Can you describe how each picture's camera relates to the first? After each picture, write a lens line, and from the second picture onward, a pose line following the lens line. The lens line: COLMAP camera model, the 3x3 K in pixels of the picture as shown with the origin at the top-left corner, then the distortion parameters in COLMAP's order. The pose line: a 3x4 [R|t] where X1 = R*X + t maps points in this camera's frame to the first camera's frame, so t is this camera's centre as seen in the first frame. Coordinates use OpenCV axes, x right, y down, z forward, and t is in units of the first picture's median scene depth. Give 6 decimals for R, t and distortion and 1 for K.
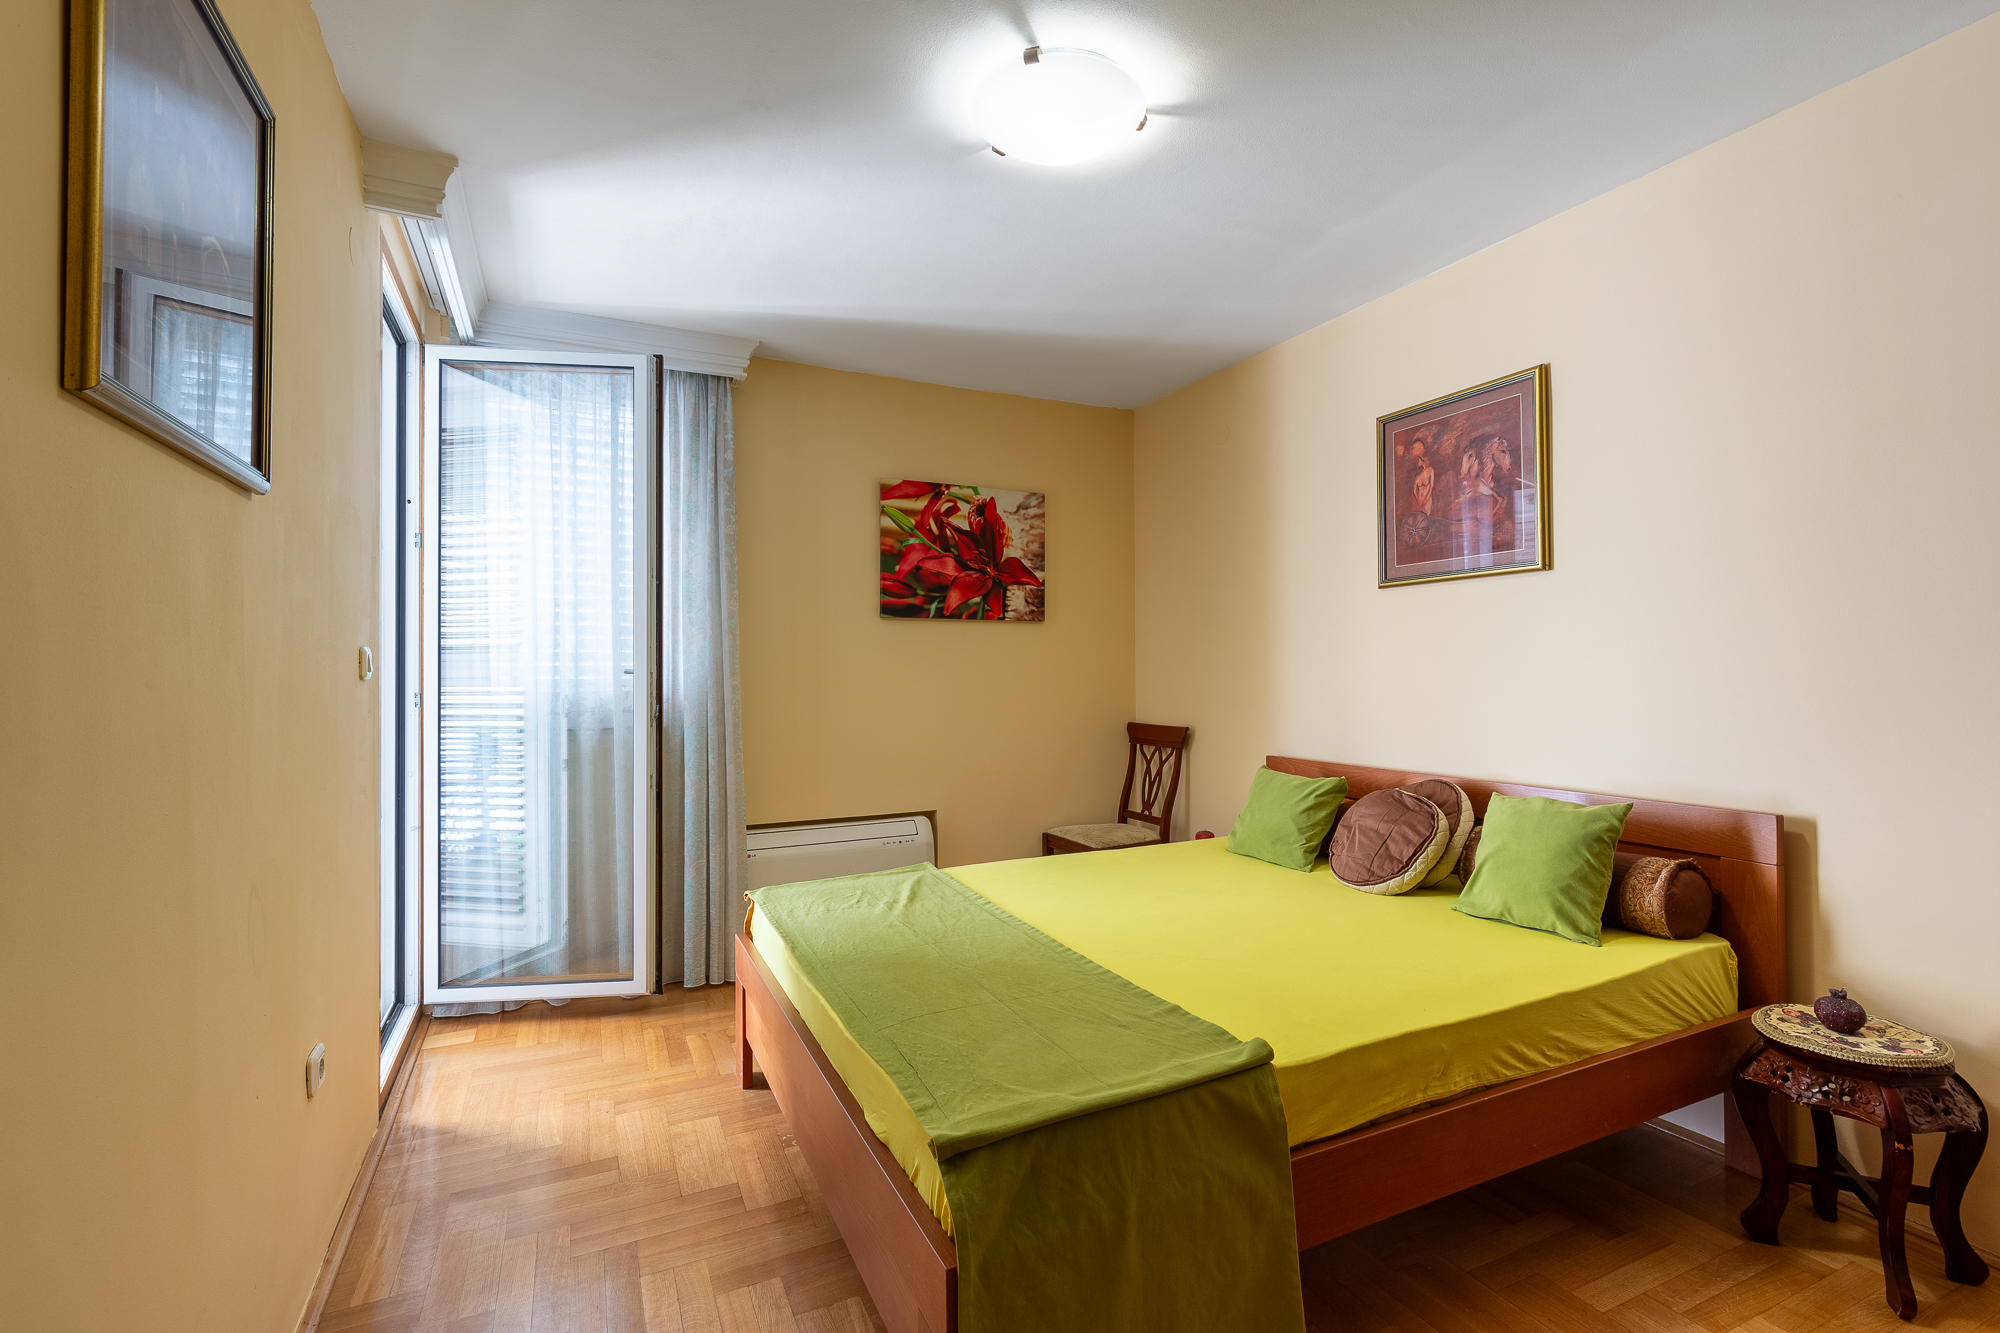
lens RADIAL K [[903.6, 0, 1008.9], [0, 903.6, 657.4], [0, 0, 1]] dist [-0.000255, 0.000101]
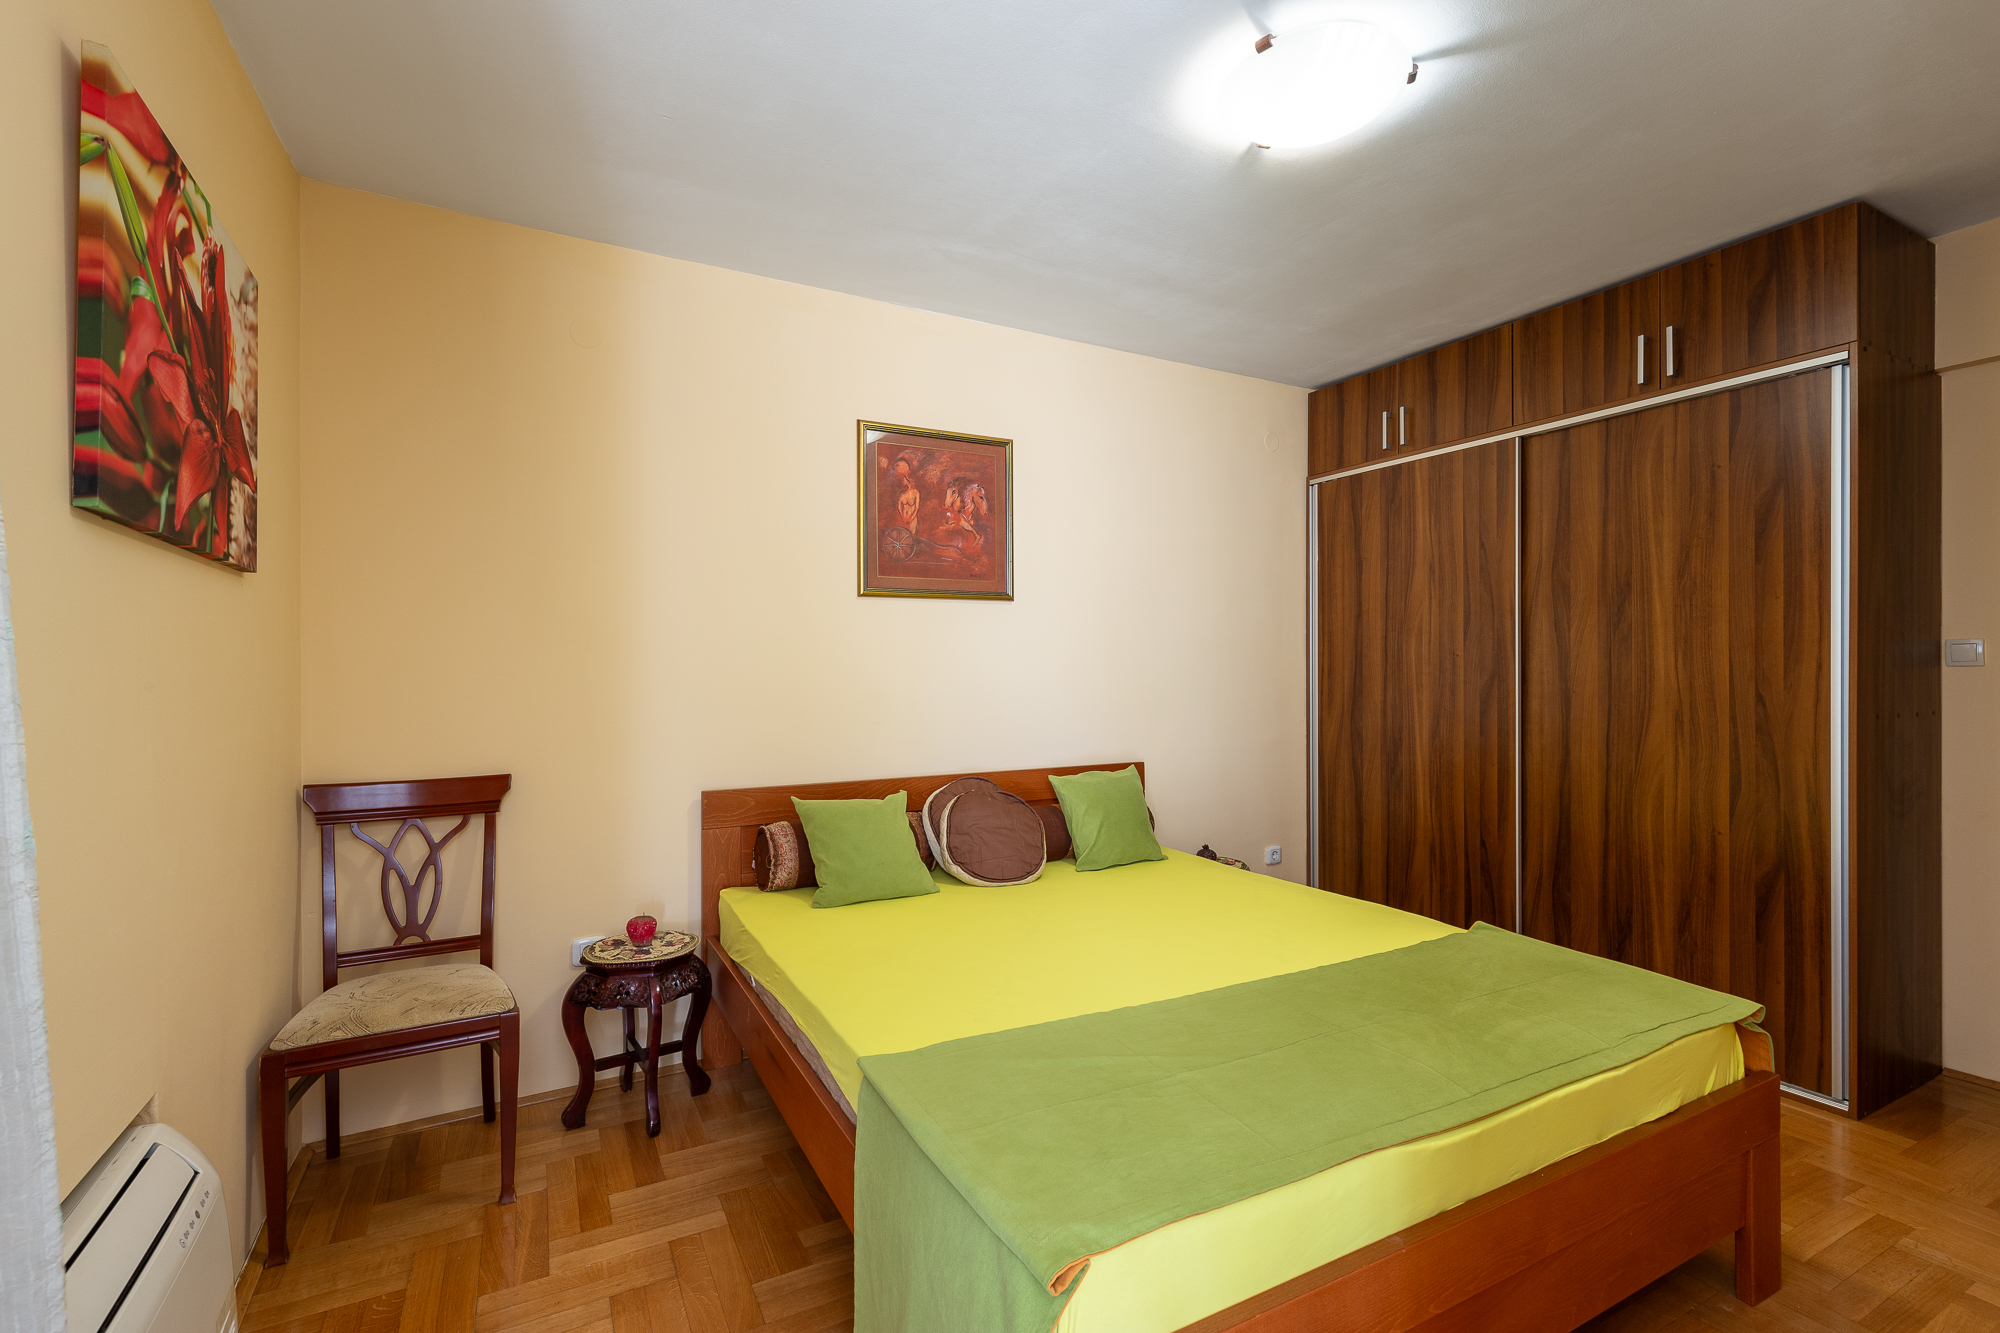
lens RADIAL K [[903.6, 0, 1011.9], [0, 903.6, 681.6], [0, 0, 1]] dist [-0.000255, 0.000101]
pose [[-0.057811, 0.000391, 0.998327, -0.439619], [-0.003695, 0.999993, -0.000606, 0.011871], [-0.998321, -0.003723, -0.057809, 0.691612]]
